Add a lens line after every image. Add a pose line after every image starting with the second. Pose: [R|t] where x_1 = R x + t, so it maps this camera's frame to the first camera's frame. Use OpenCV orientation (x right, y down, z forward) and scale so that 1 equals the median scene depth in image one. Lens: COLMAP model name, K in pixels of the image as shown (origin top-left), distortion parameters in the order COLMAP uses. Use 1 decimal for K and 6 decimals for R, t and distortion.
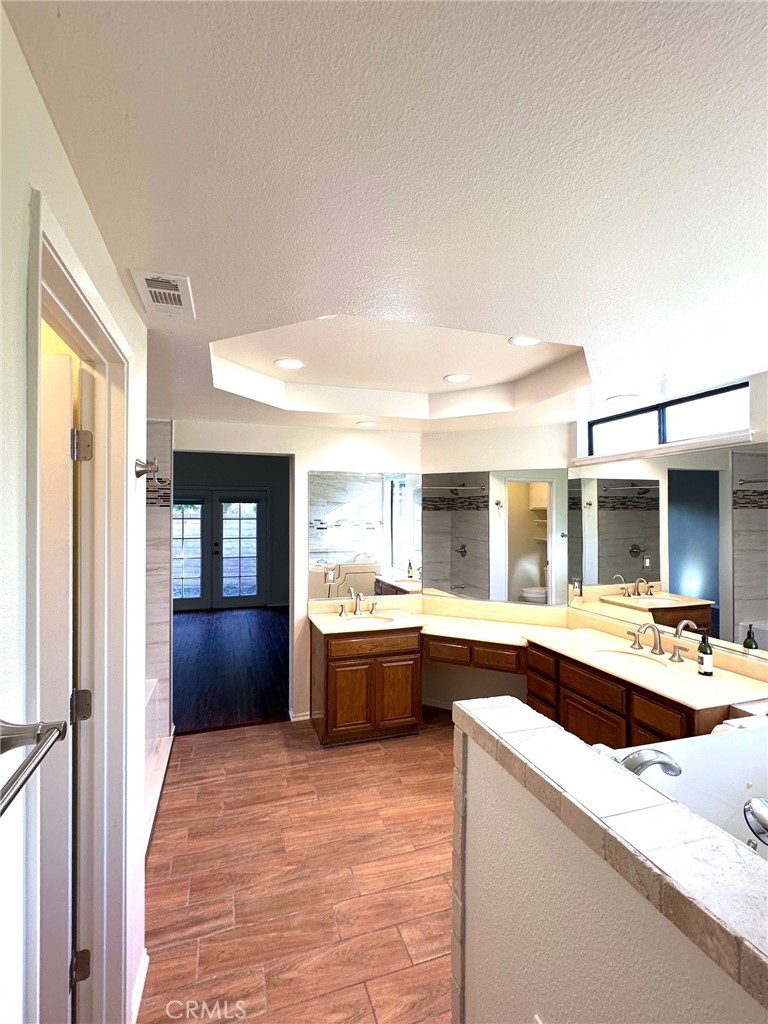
lens RADIAL K [[478.5, 0, 382.4], [0, 478.5, 514.1], [0, 0, 1]] dist [0.003188, 0.000140]
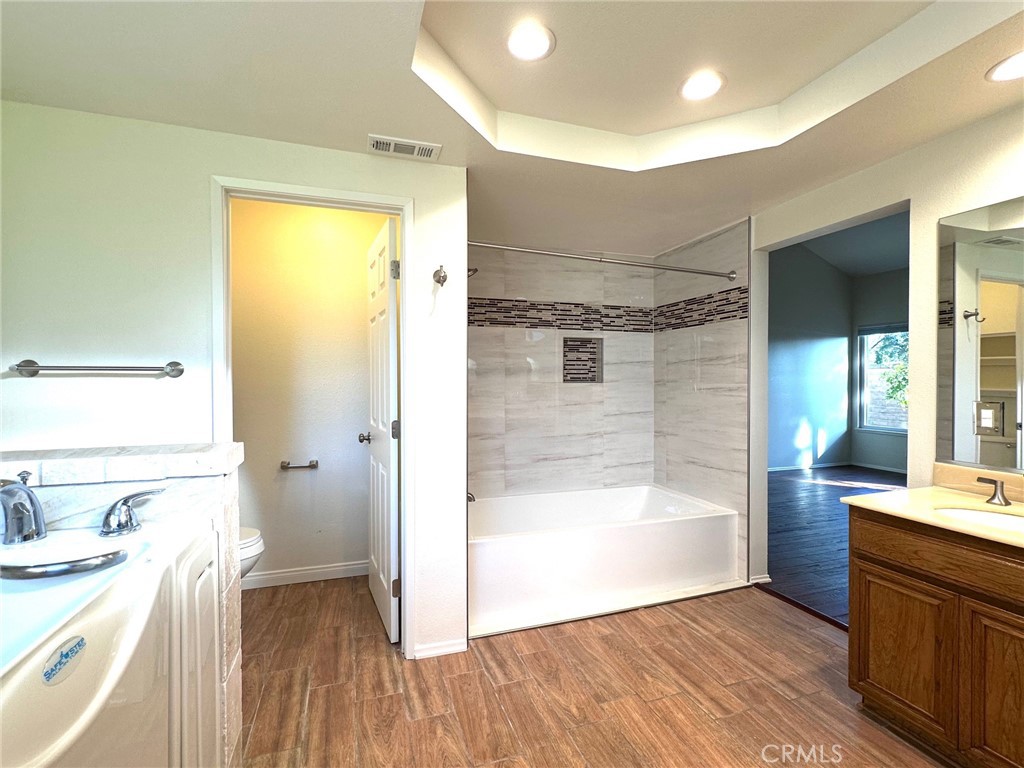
lens RADIAL K [[478.5, 0, 512.0], [0, 478.5, 384.0], [0, 0, 1]] dist [0.003188, 0.000140]
pose [[0.015152, 0.005556, -0.999870, 0.588210], [0.003273, 0.999979, 0.005606, 0.138701], [0.999880, -0.003358, 0.015133, 0.793461]]
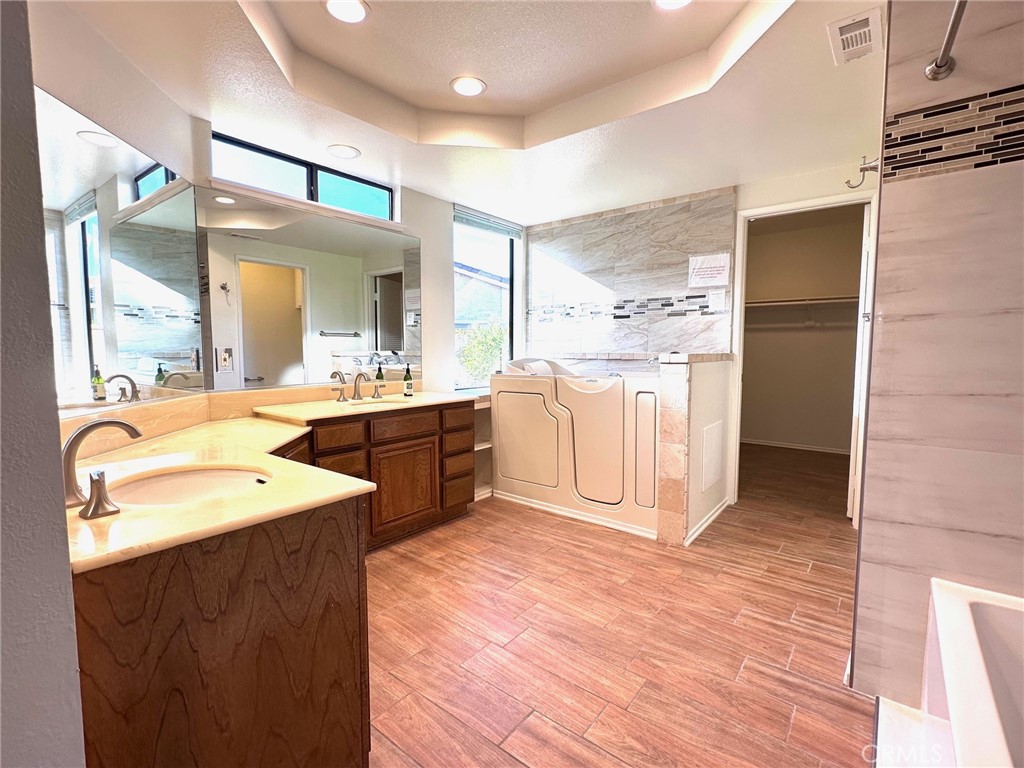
lens RADIAL K [[478.5, 0, 512.0], [0, 478.5, 384.0], [0, 0, 1]] dist [0.003188, 0.000140]
pose [[-0.549172, -0.062267, 0.833387, -0.632557], [-0.003866, 0.997399, 0.071974, 0.192696], [-0.835701, 0.036305, -0.547984, 1.471808]]
